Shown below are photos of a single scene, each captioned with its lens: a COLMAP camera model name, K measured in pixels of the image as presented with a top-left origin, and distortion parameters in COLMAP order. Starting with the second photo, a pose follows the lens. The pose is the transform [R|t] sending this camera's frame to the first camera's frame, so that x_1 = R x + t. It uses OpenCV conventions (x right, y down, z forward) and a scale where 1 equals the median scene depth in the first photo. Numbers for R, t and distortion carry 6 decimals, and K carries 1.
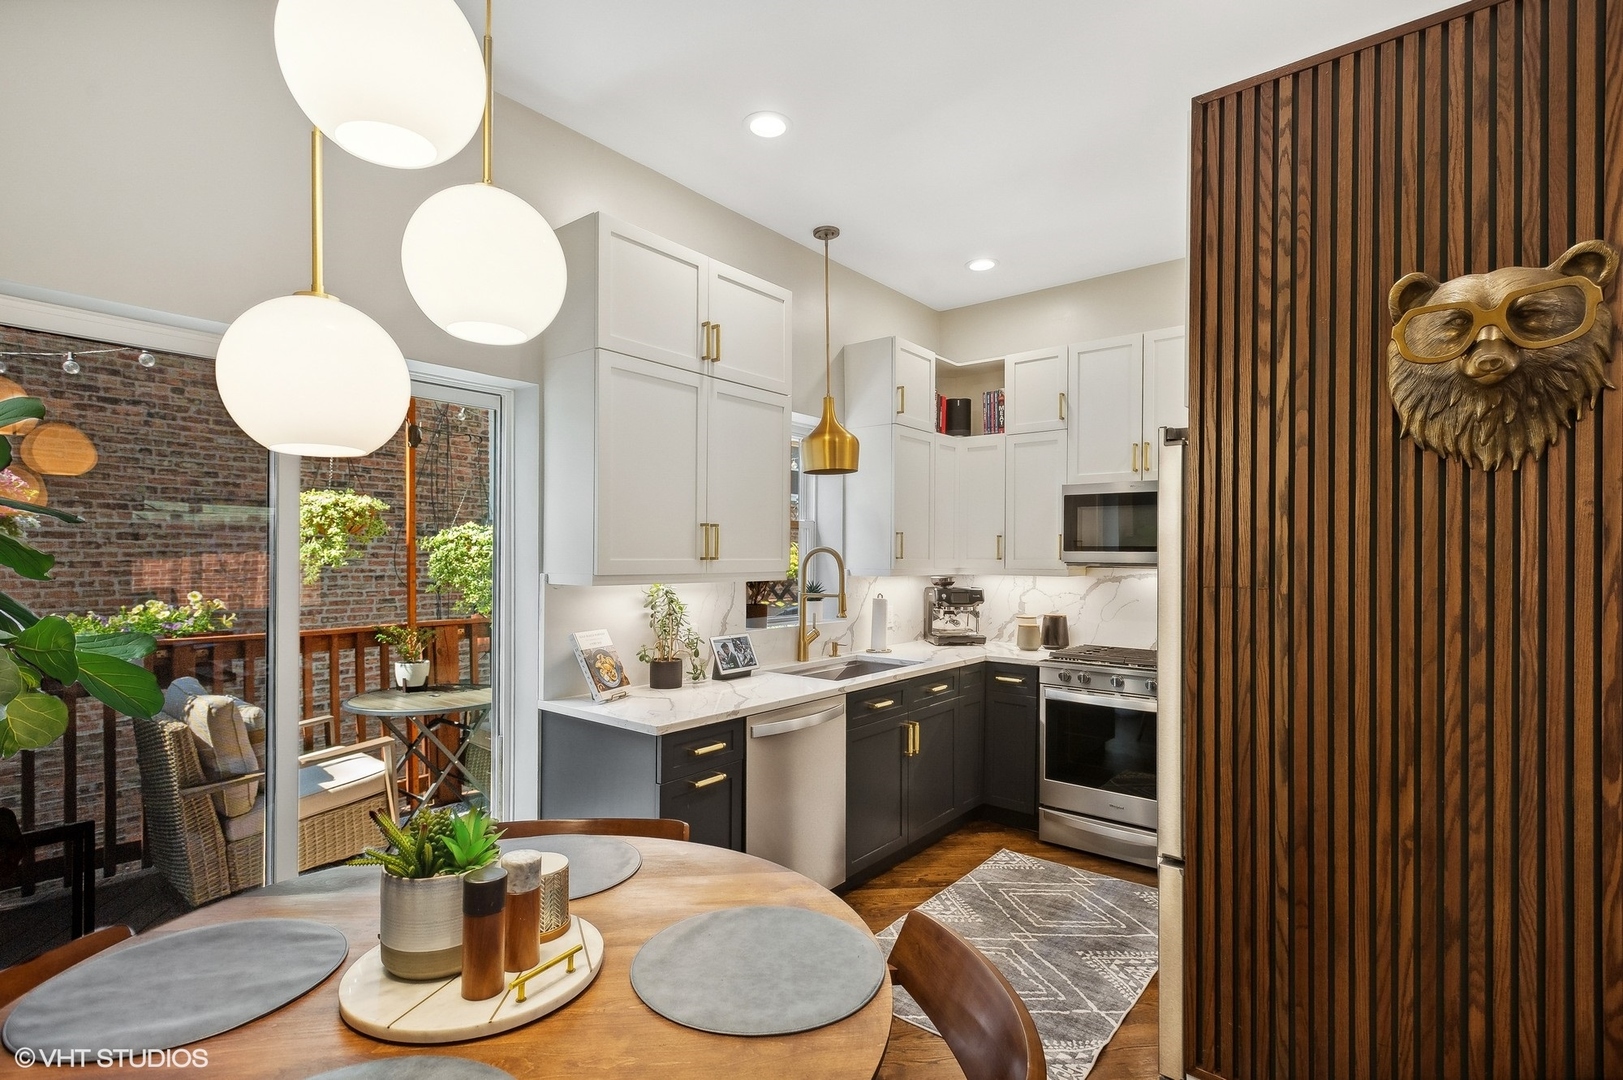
lens RADIAL K [[767.8, 0, 791.5], [0, 767.8, 555.5], [0, 0, 1]] dist [-0.004280, -0.001182]
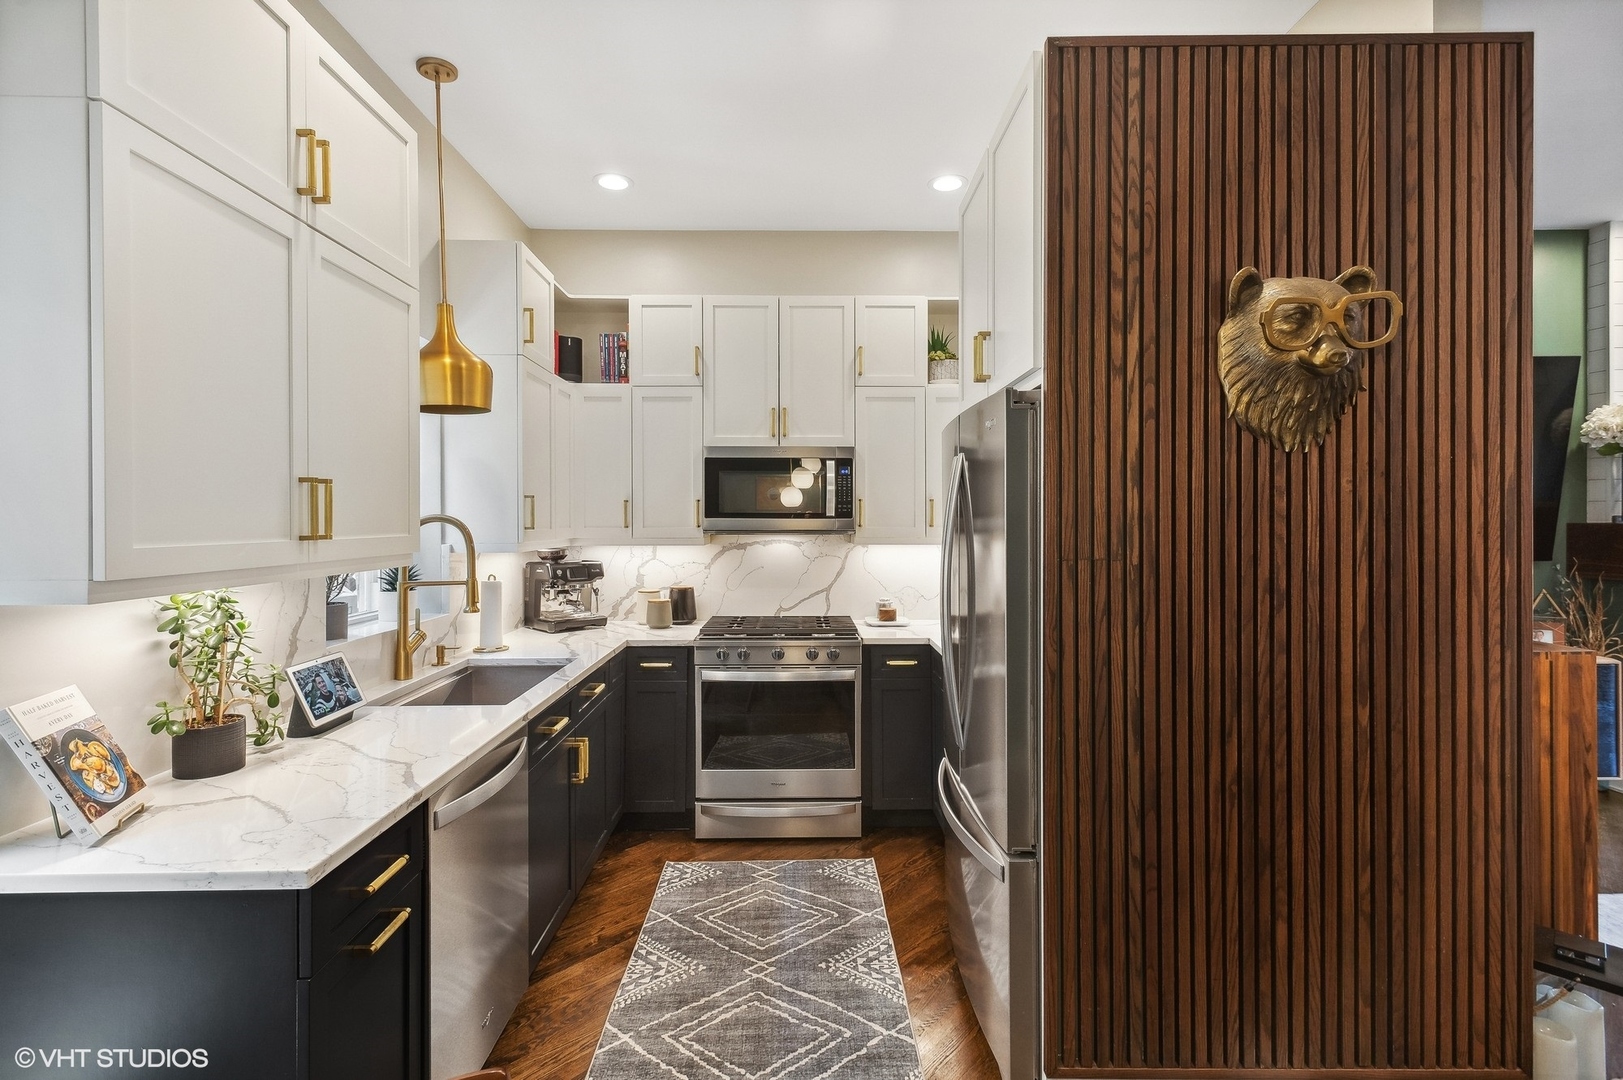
lens RADIAL K [[755.2, 0, 808.5], [0, 755.2, 523.2], [0, 0, 1]] dist [0.002851, -0.000176]
pose [[0.758814, -0.011306, 0.651209, -0.204734], [0.006864, 0.999933, 0.009362, -0.010257], [-0.651271, -0.002635, 0.758841, 0.328286]]
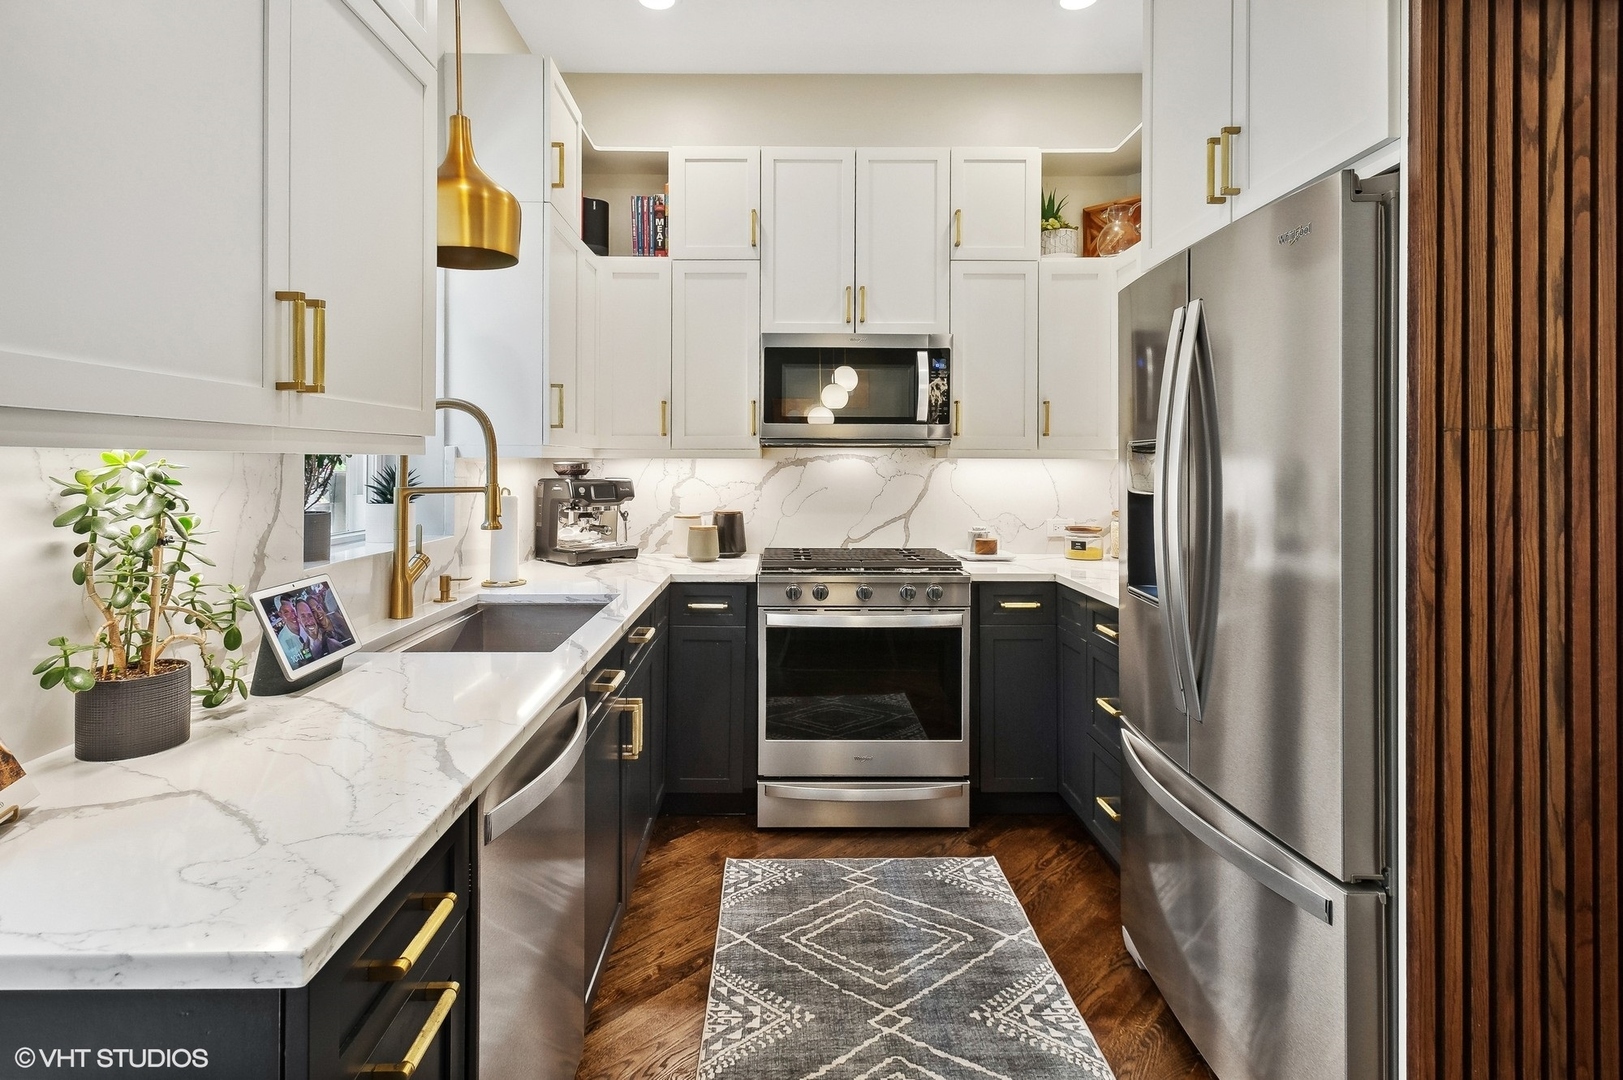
lens RADIAL K [[812.9, 0, 785.8], [0, 812.9, 459.5], [0, 0, 1]] dist [0.004006, -0.001019]
pose [[0.766379, -0.002637, 0.642384, -0.188735], [0.002953, 0.999995, 0.000582, 0.041604], [-0.642382, 0.001451, 0.766383, 0.555713]]
